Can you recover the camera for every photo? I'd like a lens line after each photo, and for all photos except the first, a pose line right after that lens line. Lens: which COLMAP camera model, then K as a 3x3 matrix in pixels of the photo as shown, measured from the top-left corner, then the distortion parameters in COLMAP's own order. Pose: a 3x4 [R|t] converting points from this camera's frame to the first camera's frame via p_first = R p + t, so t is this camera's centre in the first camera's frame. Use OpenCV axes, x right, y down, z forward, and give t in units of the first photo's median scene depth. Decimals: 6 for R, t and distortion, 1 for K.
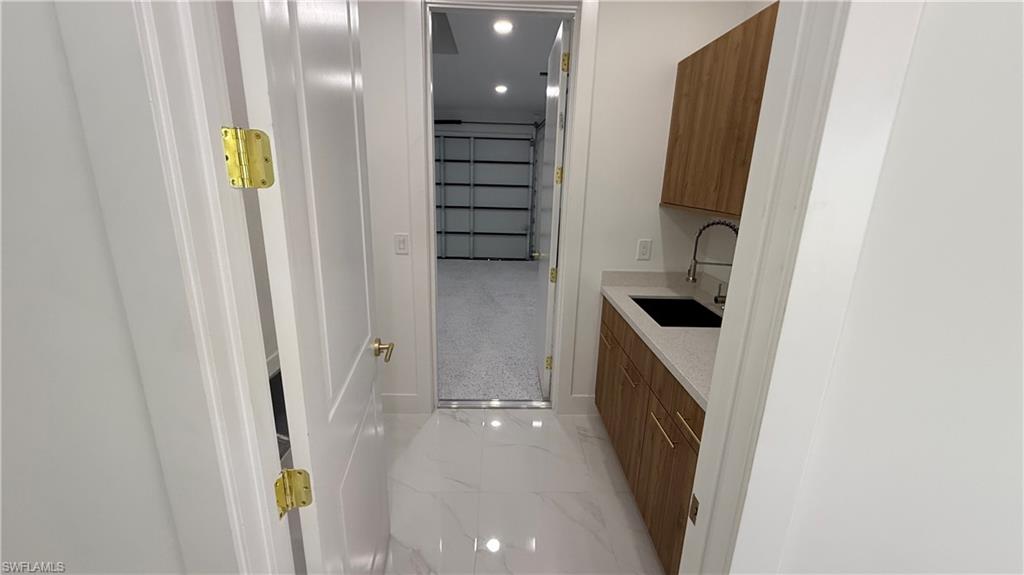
lens RADIAL K [[408.2, 0, 512.0], [0, 408.2, 286.2], [0, 0, 1]] dist [-0.002222, -0.000276]
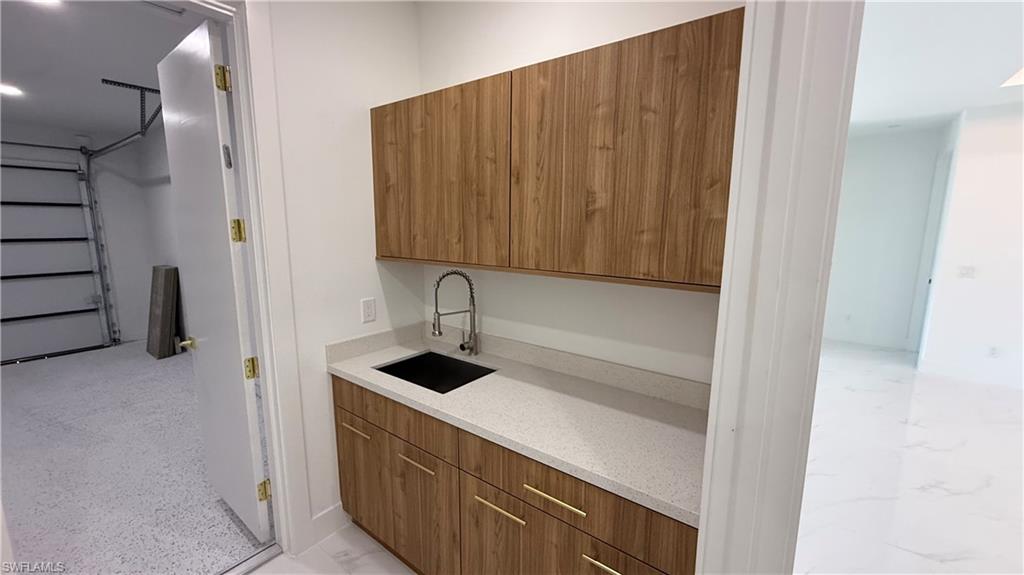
lens RADIAL K [[410.3, 0, 512.0], [0, 410.3, 287.5], [0, 0, 1]] dist [-0.000364, -0.000214]
pose [[0.636008, -0.145415, 0.757858, -0.141357], [0.214868, 0.976618, 0.007069, -0.078701], [-0.741165, 0.158343, 0.652381, 0.197350]]
